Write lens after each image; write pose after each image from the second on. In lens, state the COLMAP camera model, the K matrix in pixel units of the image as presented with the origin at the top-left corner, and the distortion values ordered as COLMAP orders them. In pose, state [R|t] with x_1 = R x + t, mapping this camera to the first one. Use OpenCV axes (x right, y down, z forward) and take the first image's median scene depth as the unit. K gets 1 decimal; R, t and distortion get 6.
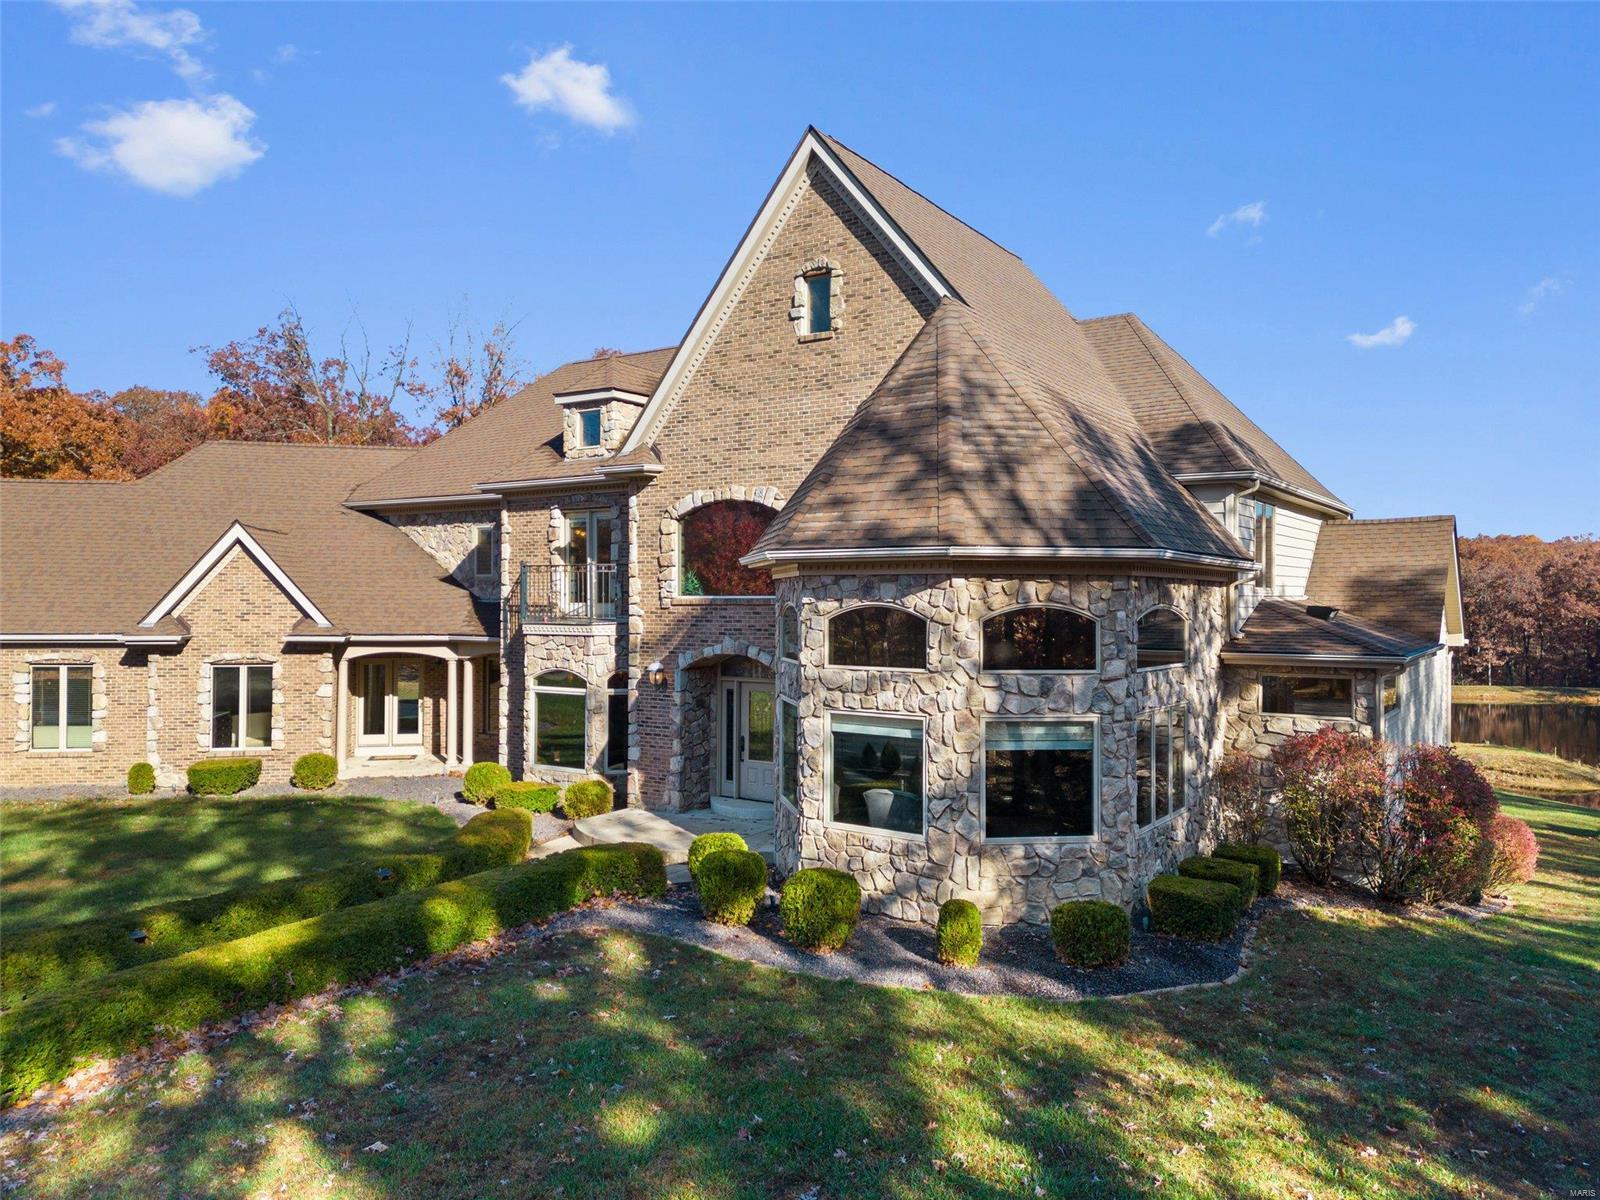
lens RADIAL K [[1104.6, 0, 800.0], [0, 1104.6, 600.0], [0, 0, 1]] dist [0.104275, -0.094902]
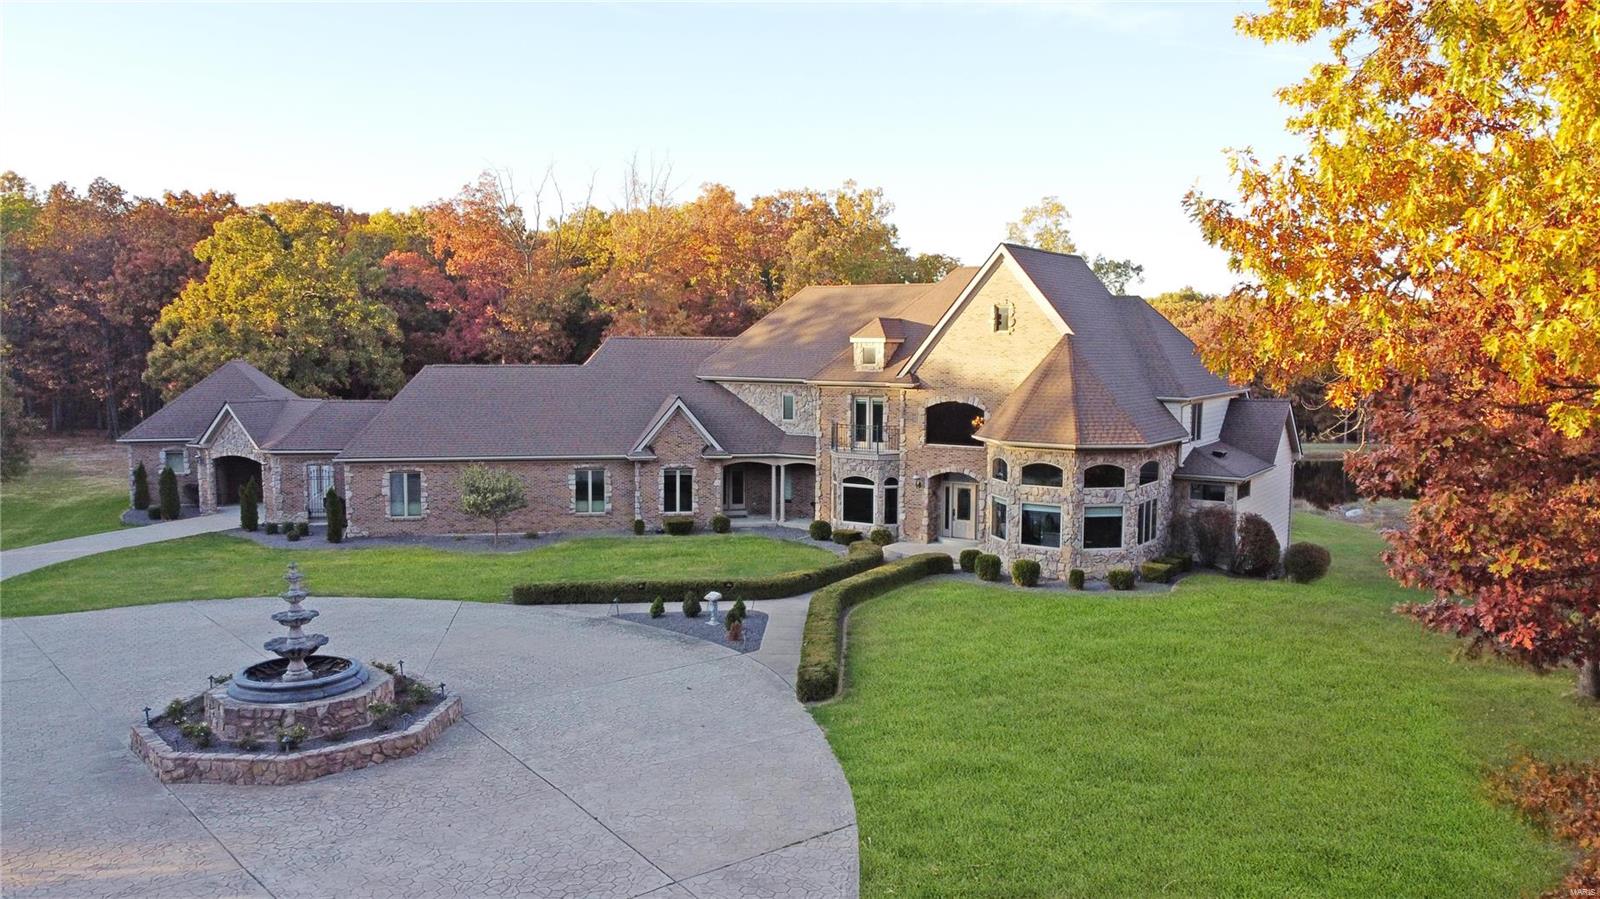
lens RADIAL K [[1131.1, 0, 800.0], [0, 1131.1, 449.5], [0, 0, 1]] dist [-0.069253, -0.001372]
pose [[0.999895, -0.003531, 0.014033, -0.345103], [0.002201, 0.995599, 0.093688, -0.177204], [-0.014302, -0.093647, 0.995503, -1.046281]]
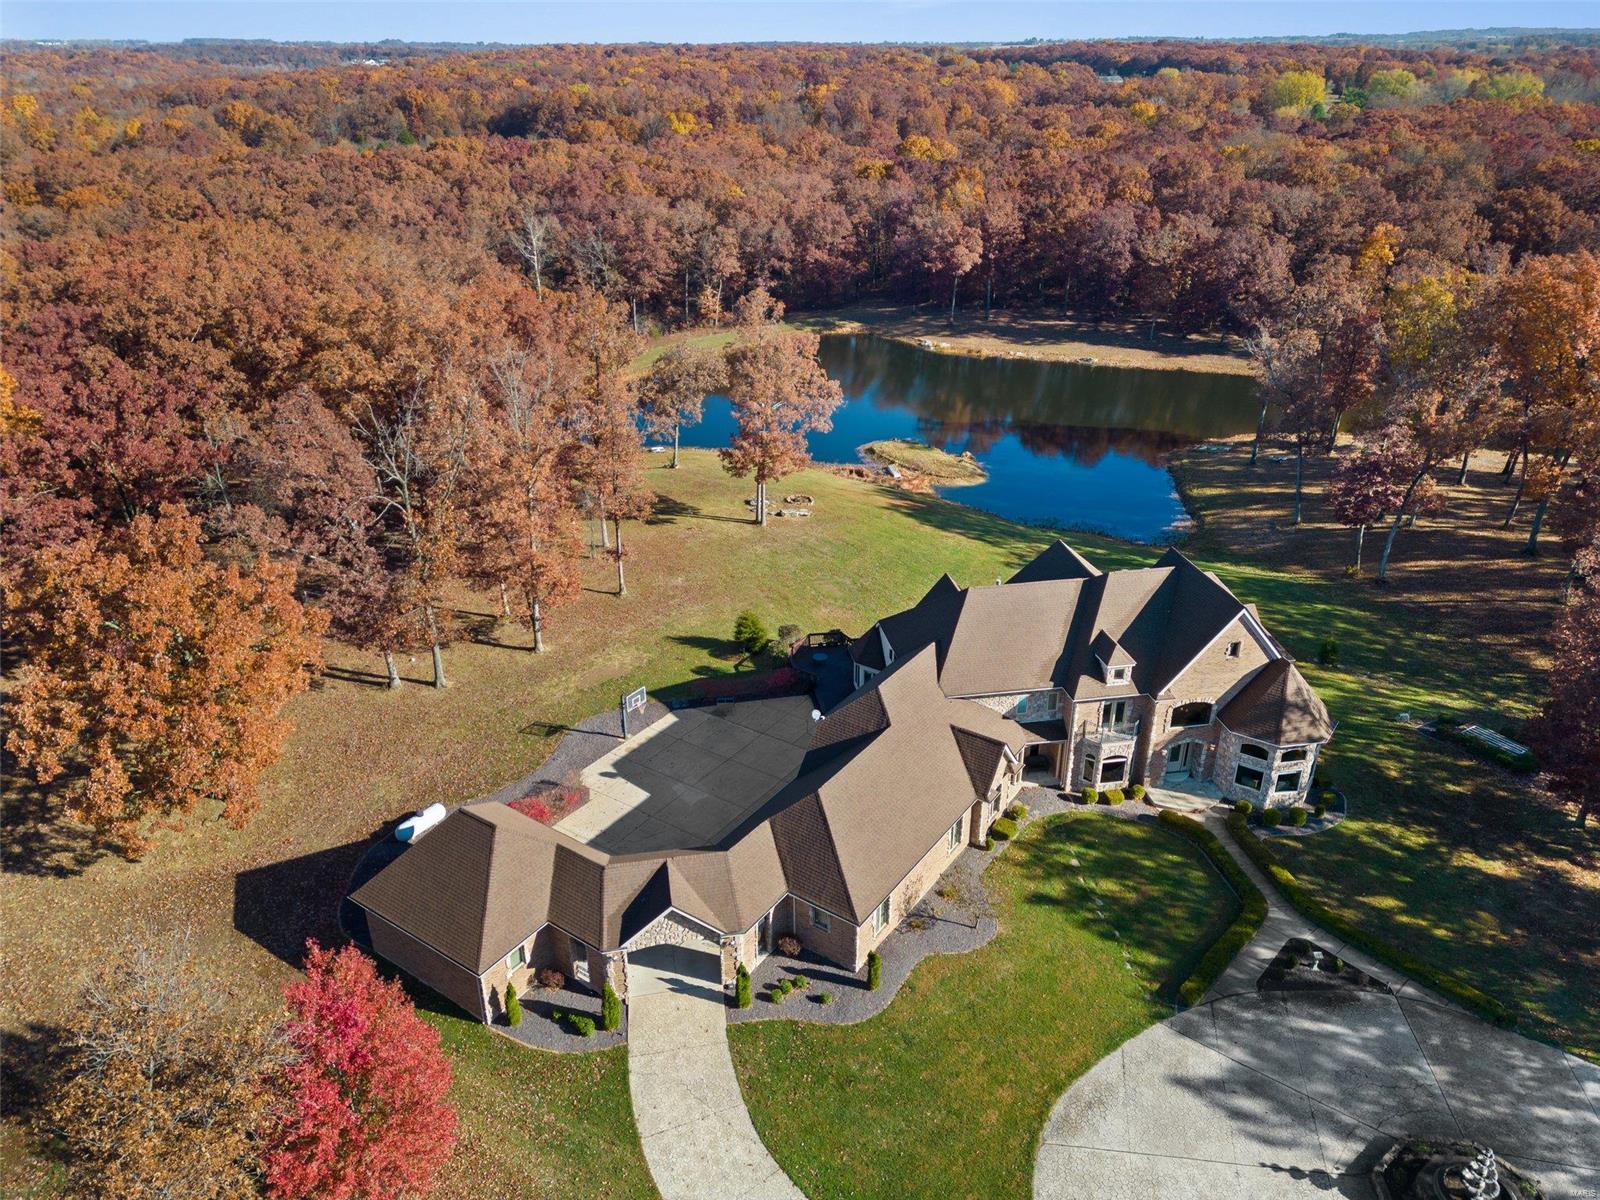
lens RADIAL K [[1104.6, 0, 800.0], [0, 1104.6, 600.0], [0, 0, 1]] dist [0.104275, -0.094902]
pose [[0.713881, -0.312641, 0.626602, -2.477400], [0.007290, 0.898073, 0.439785, -1.573589], [-0.700230, -0.309386, 0.643396, -0.181862]]
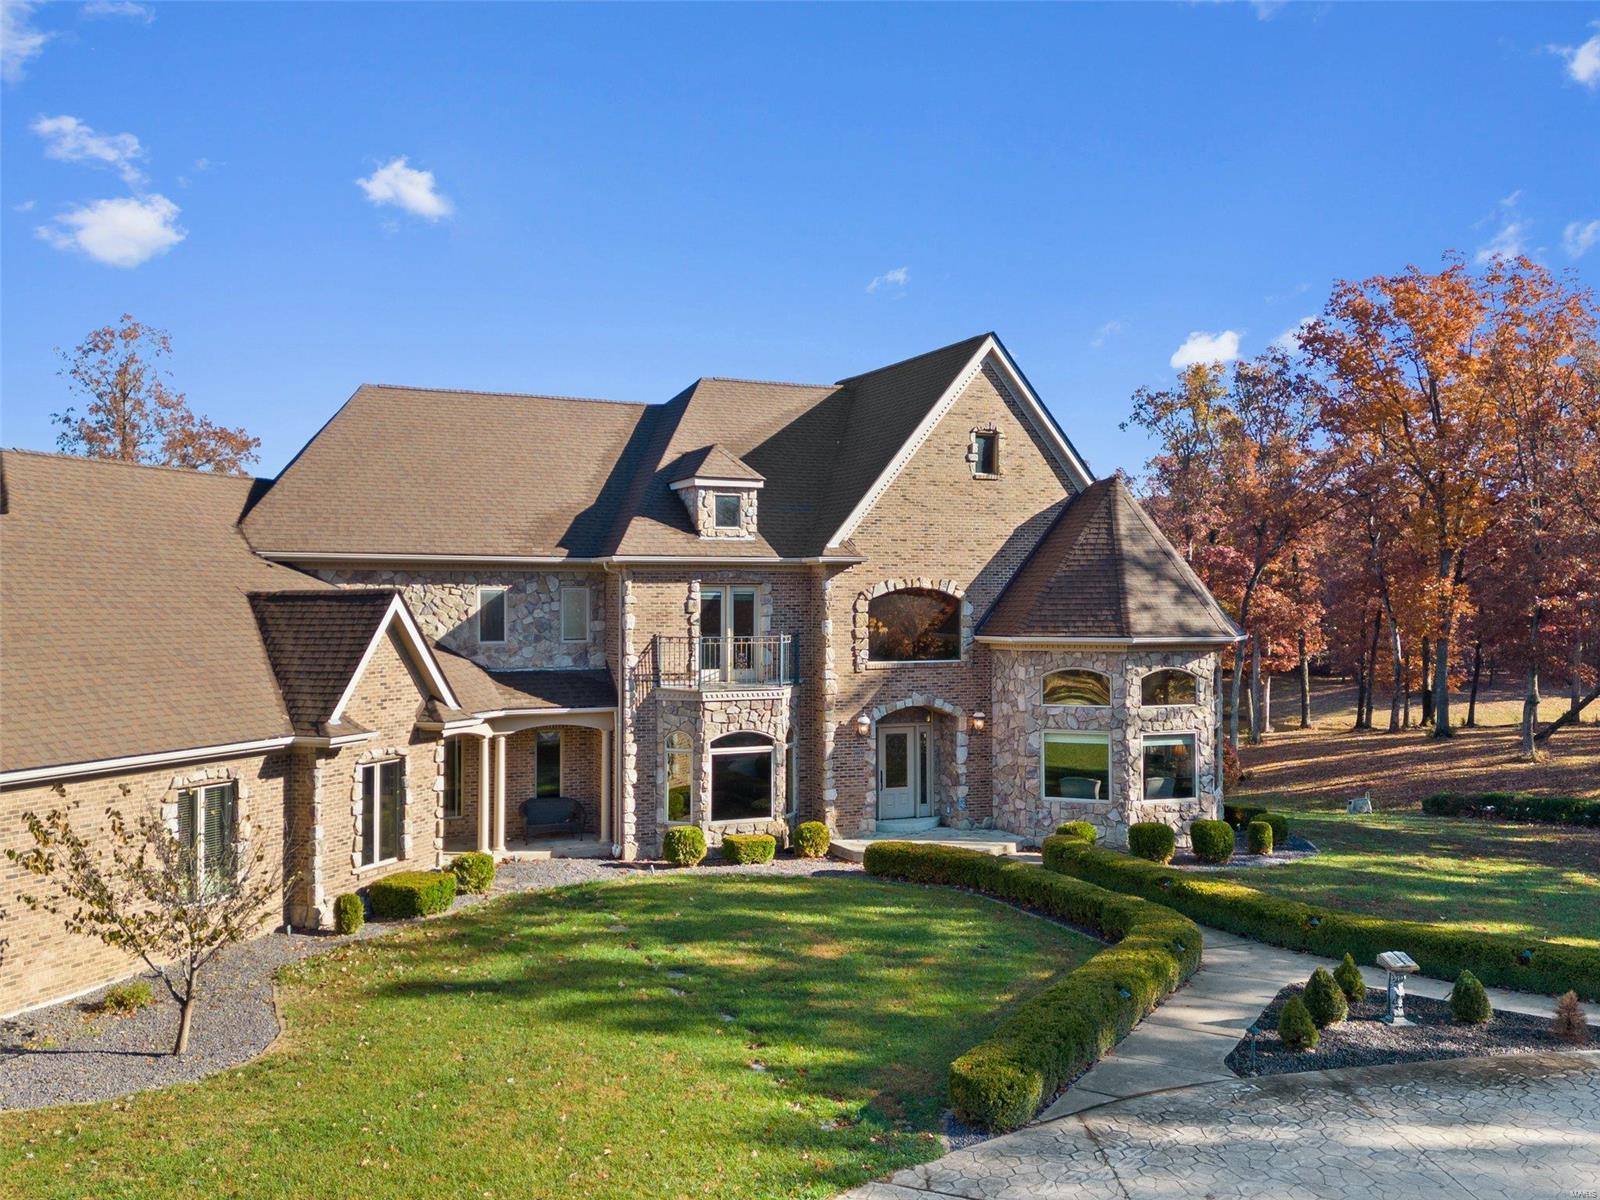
lens RADIAL K [[1360.7, 0, 746.4], [0, 1360.7, 600.3], [0, 0, 1]] dist [0.070653, -0.002877]
pose [[0.553556, -0.004648, 0.832799, -1.316570], [0.004001, 0.999988, 0.002922, -0.070476], [-0.832803, 0.001714, 0.553568, 0.239437]]
